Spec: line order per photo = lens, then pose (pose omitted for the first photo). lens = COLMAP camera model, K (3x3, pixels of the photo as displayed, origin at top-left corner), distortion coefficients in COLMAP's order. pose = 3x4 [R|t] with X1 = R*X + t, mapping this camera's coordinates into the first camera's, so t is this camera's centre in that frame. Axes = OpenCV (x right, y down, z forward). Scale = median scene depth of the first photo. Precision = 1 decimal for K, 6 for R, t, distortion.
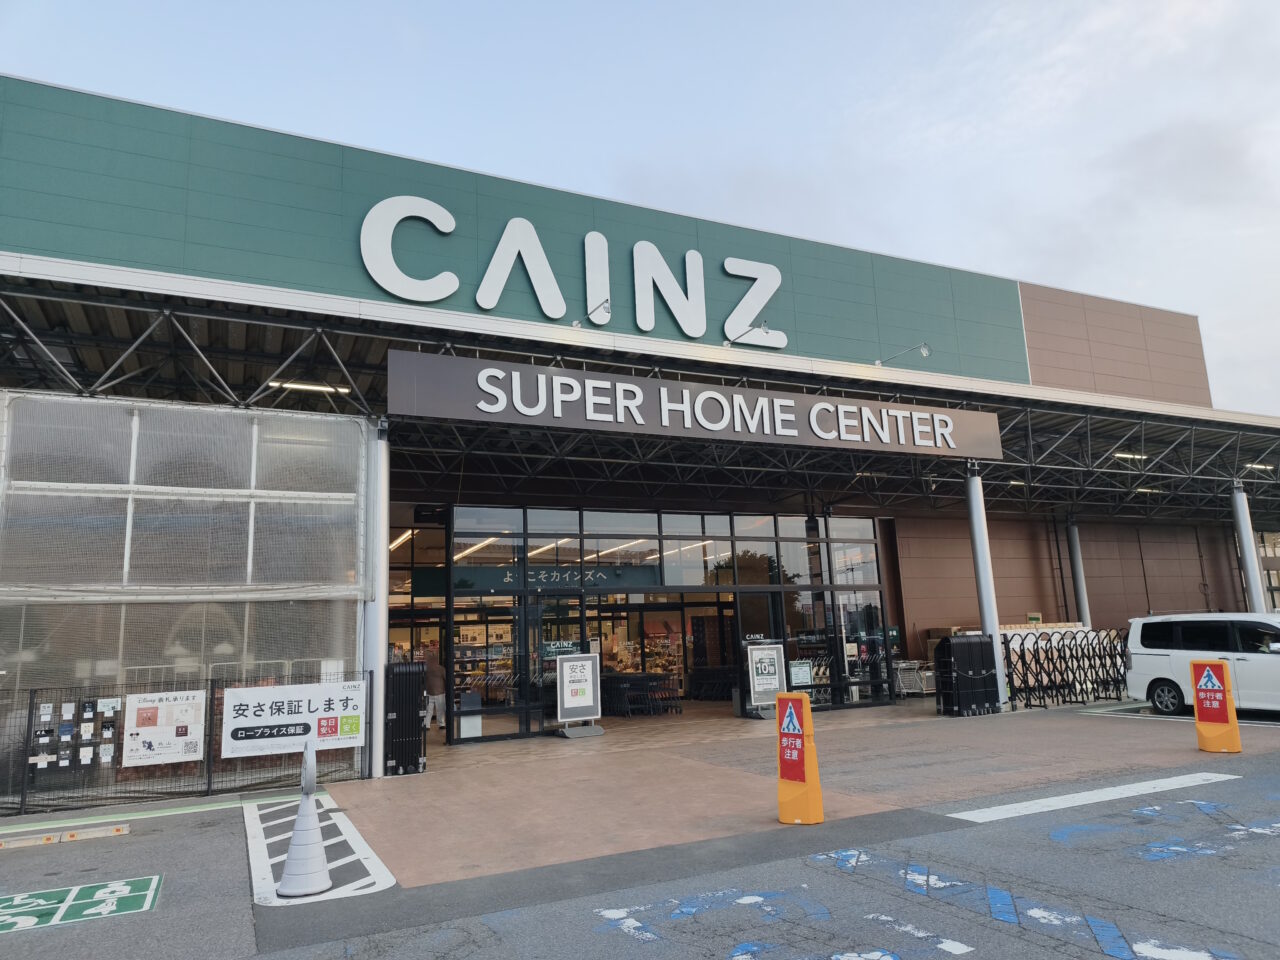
lens RADIAL K [[874.3, 0, 640.0], [0, 874.3, 480.0], [0, 0, 1]] dist [0.043555, -0.068849]
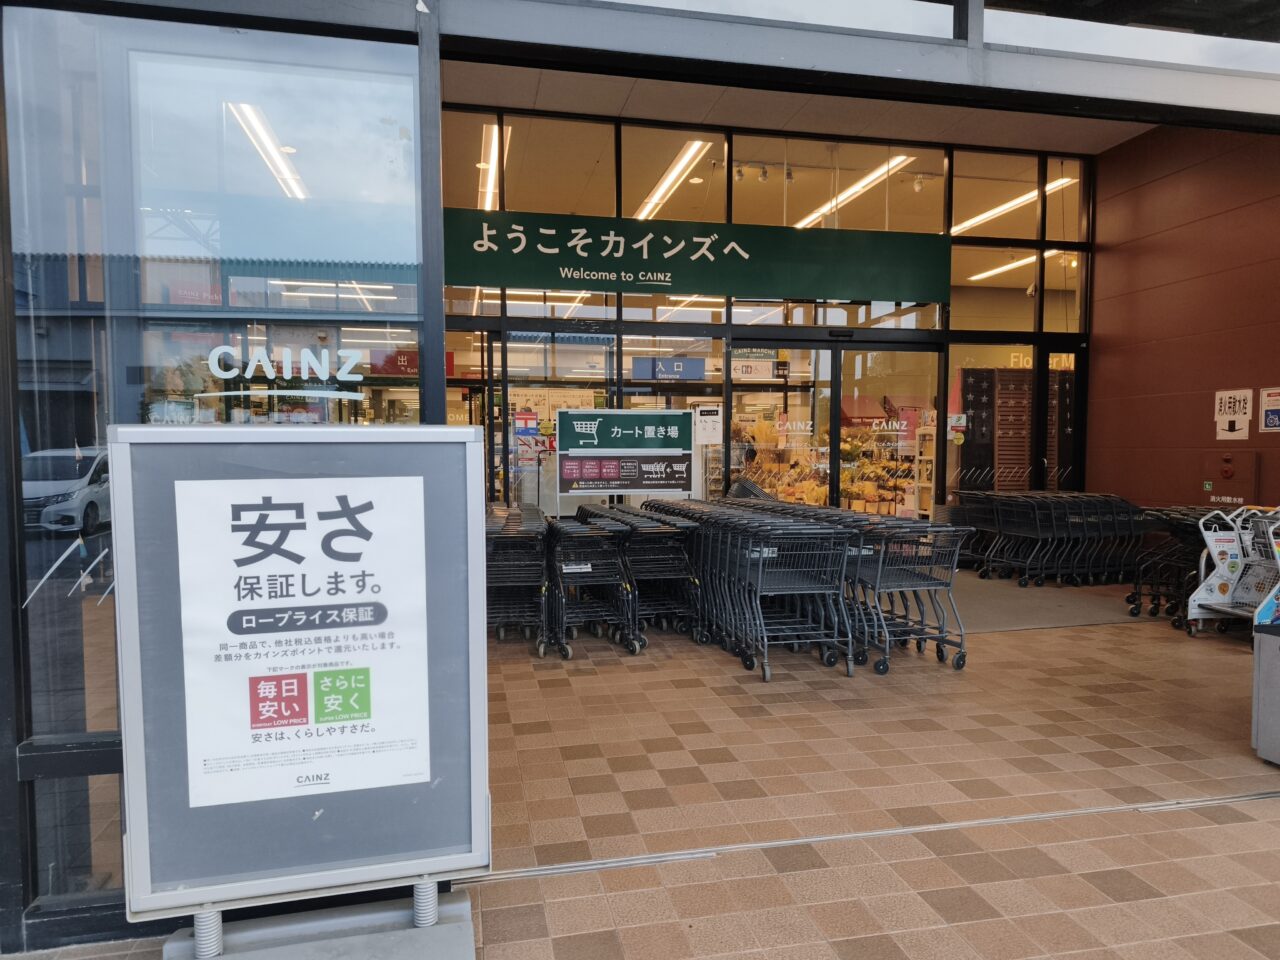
lens RADIAL K [[864.8, 0, 640.0], [0, 864.8, 480.0], [0, 0, 1]] dist [0.046641, -0.047713]
pose [[0.973532, 0.055386, -0.221738, 0.005144], [-0.003118, 0.973320, 0.229429, 0.115022], [0.228529, -0.222666, 0.947731, 0.575581]]
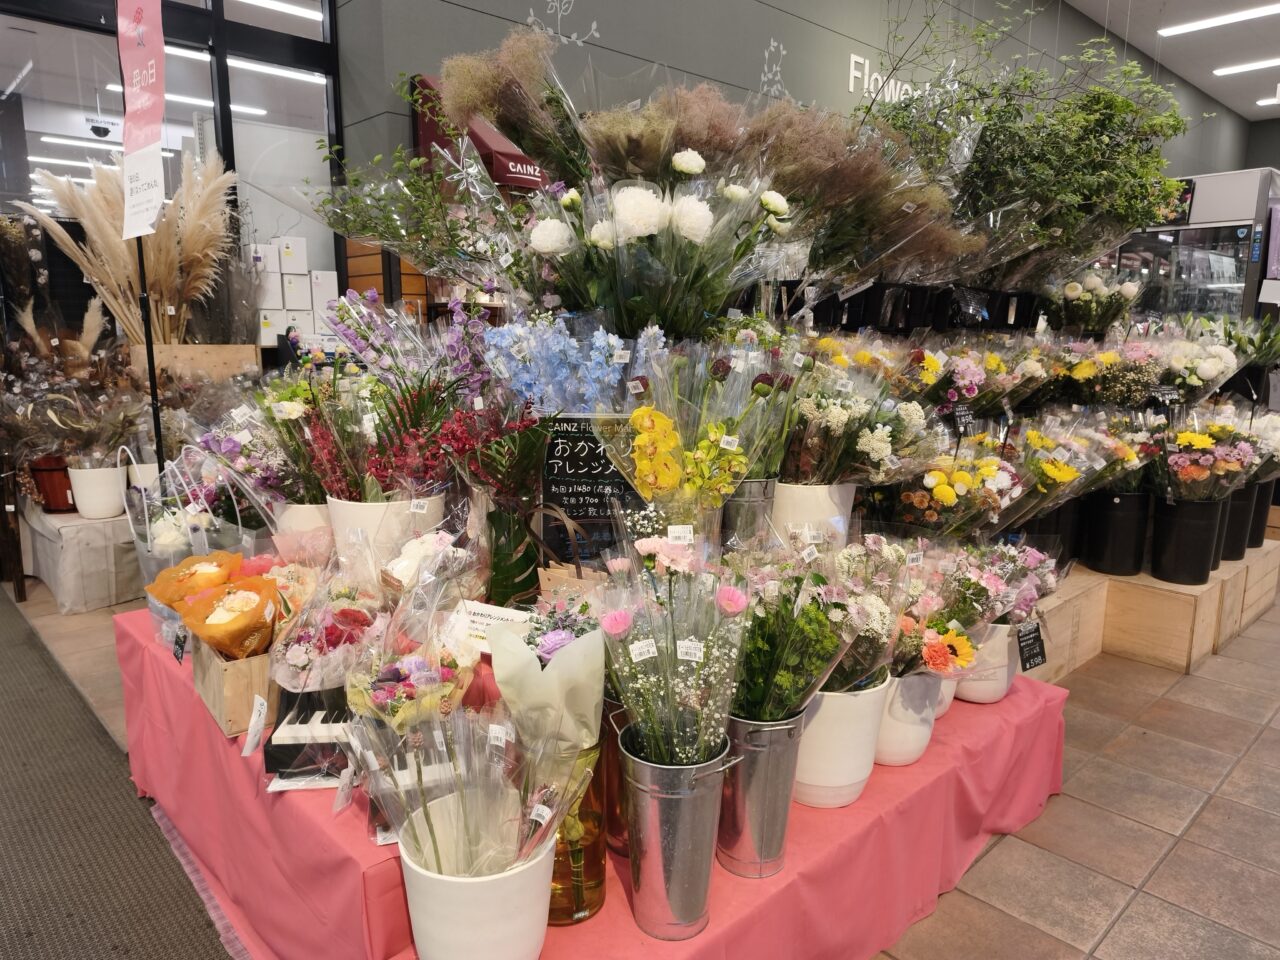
lens RADIAL K [[864.8, 0, 640.0], [0, 864.8, 480.0], [0, 0, 1]] dist [0.046641, -0.047713]
pose [[0.949942, -0.004118, 0.312398, -0.014539], [-0.106047, 0.936298, 0.334812, 0.214349], [-0.293877, -0.351181, 0.888993, 1.049893]]
